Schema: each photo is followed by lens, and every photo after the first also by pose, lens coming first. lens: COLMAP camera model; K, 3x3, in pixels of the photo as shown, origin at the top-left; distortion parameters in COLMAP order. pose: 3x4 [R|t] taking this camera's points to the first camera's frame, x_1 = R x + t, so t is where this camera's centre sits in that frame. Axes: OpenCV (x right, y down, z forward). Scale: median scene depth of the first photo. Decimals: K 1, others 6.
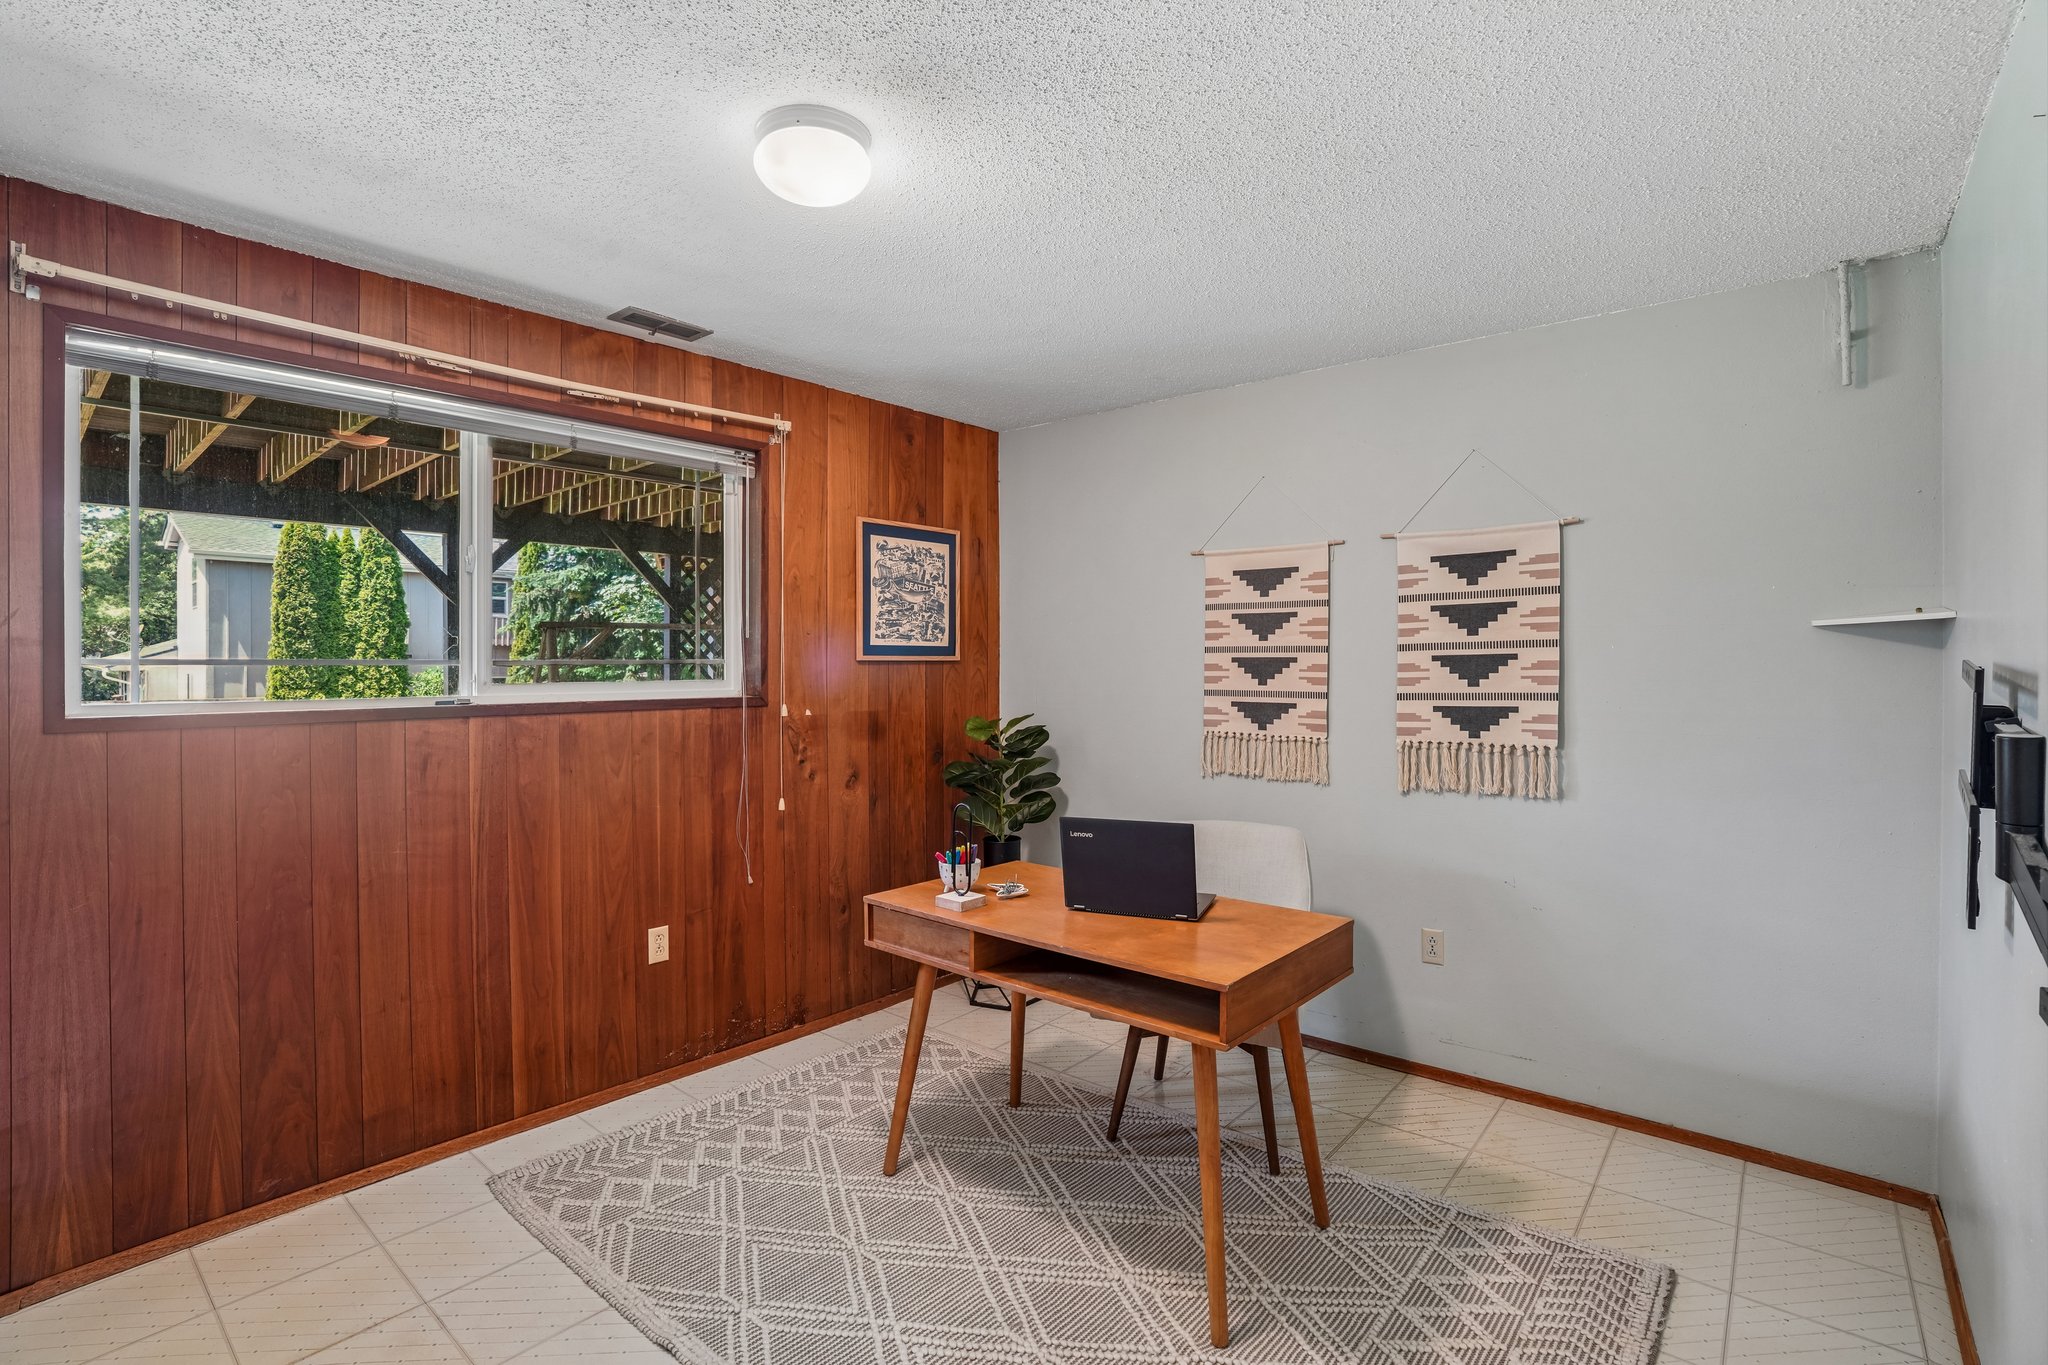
lens RADIAL K [[949.9, 0, 1014.3], [0, 949.9, 670.6], [0, 0, 1]] dist [-0.069182, 0.025079]
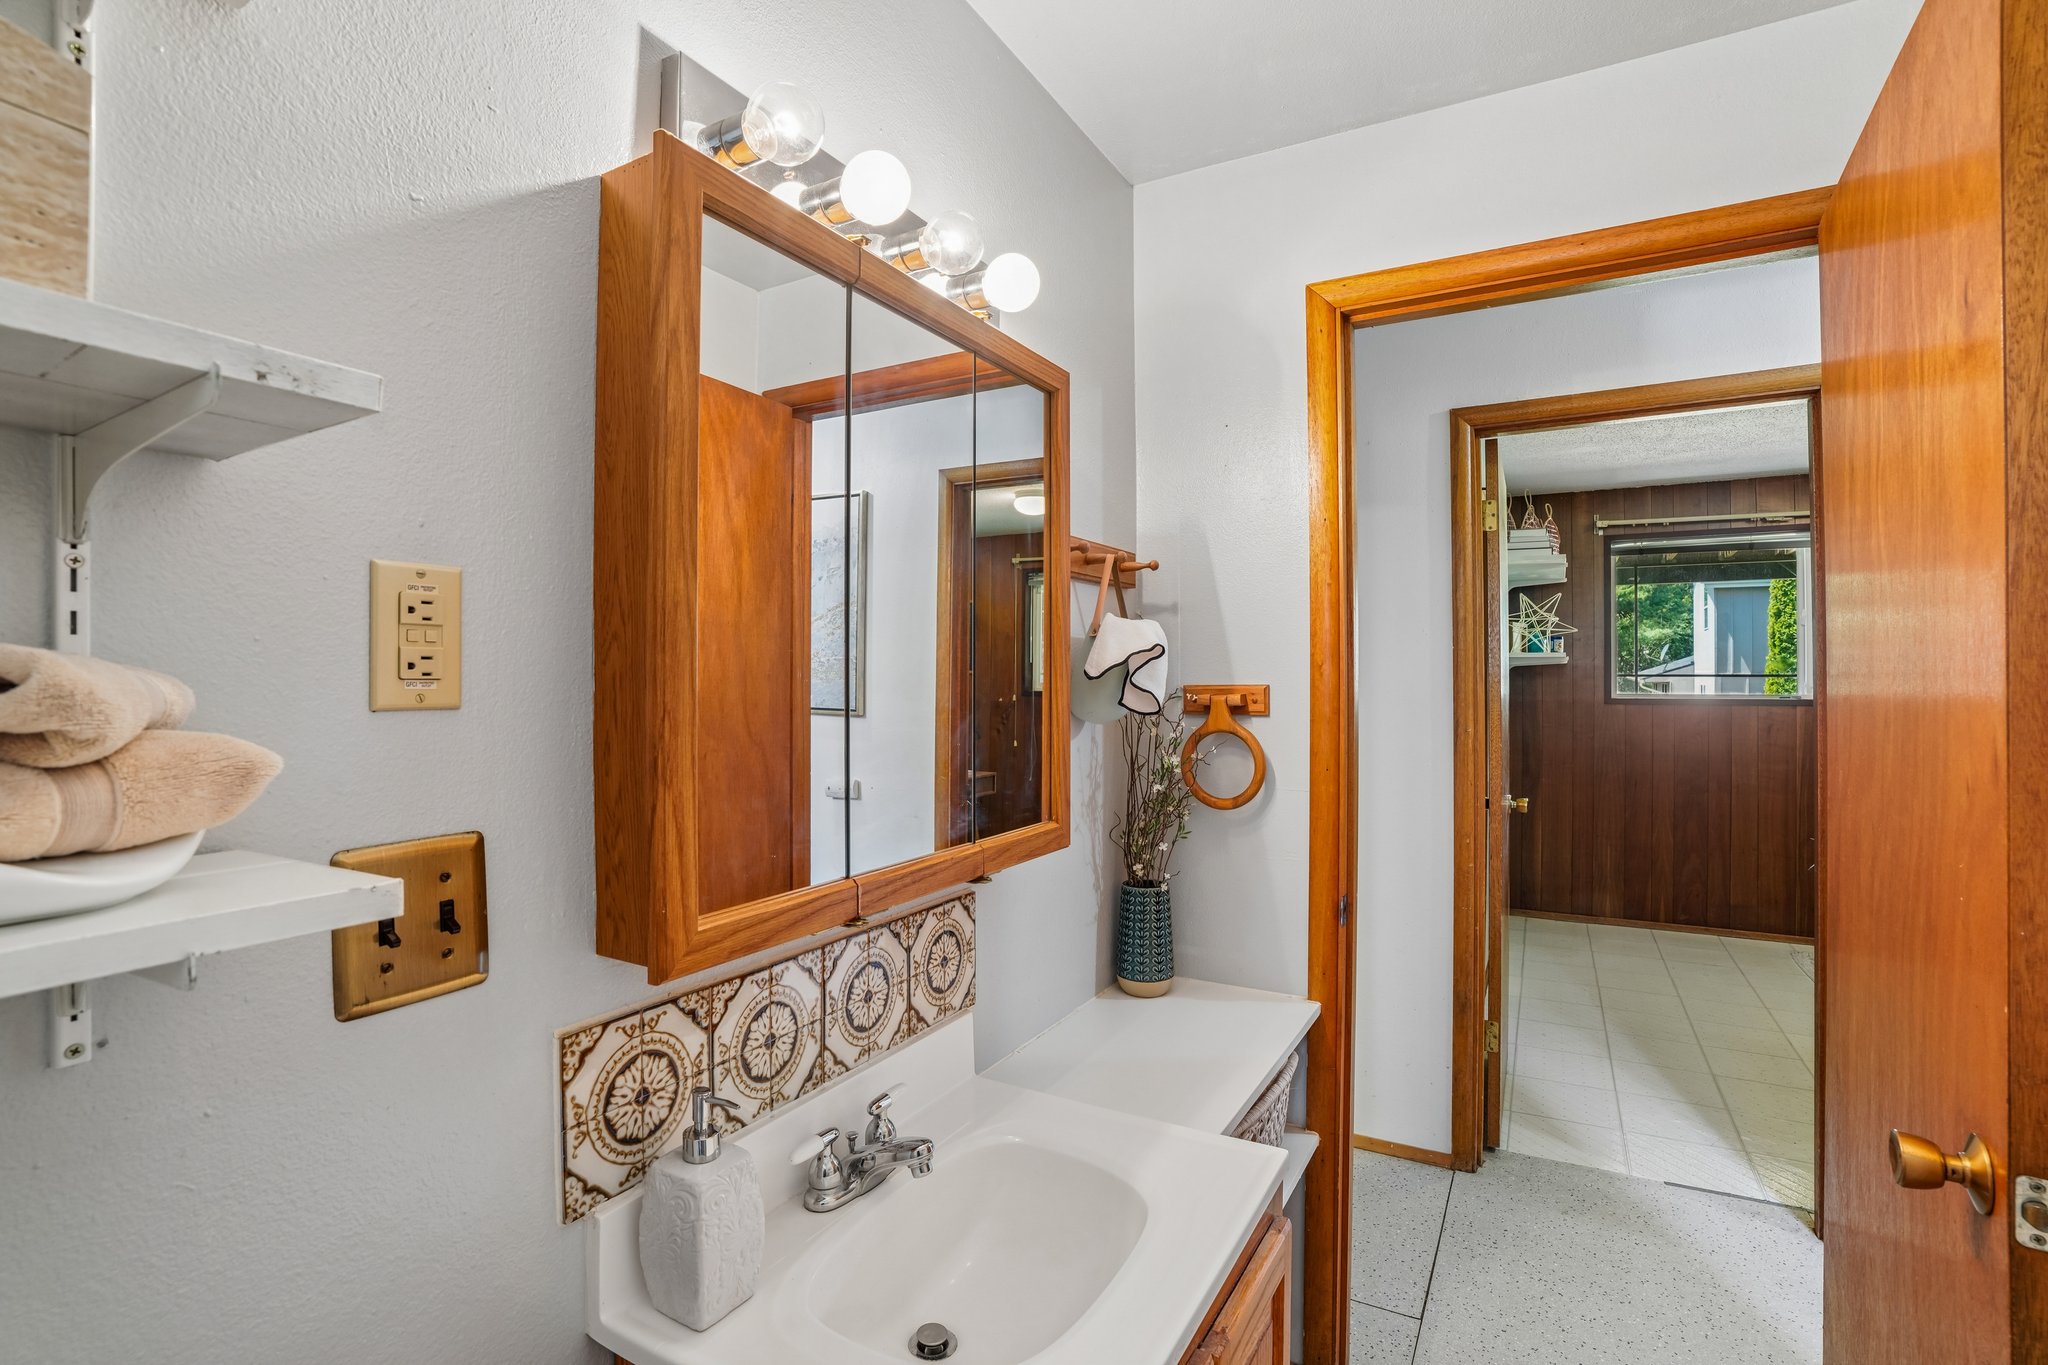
lens RADIAL K [[949.9, 0, 1014.3], [0, 949.9, 670.6], [0, 0, 1]] dist [-0.069182, 0.025079]
pose [[0.184780, -0.005676, -0.982763, 0.922656], [-0.007988, 0.999942, -0.007277, 0.006961], [0.982747, 0.009195, 0.184724, -0.867899]]
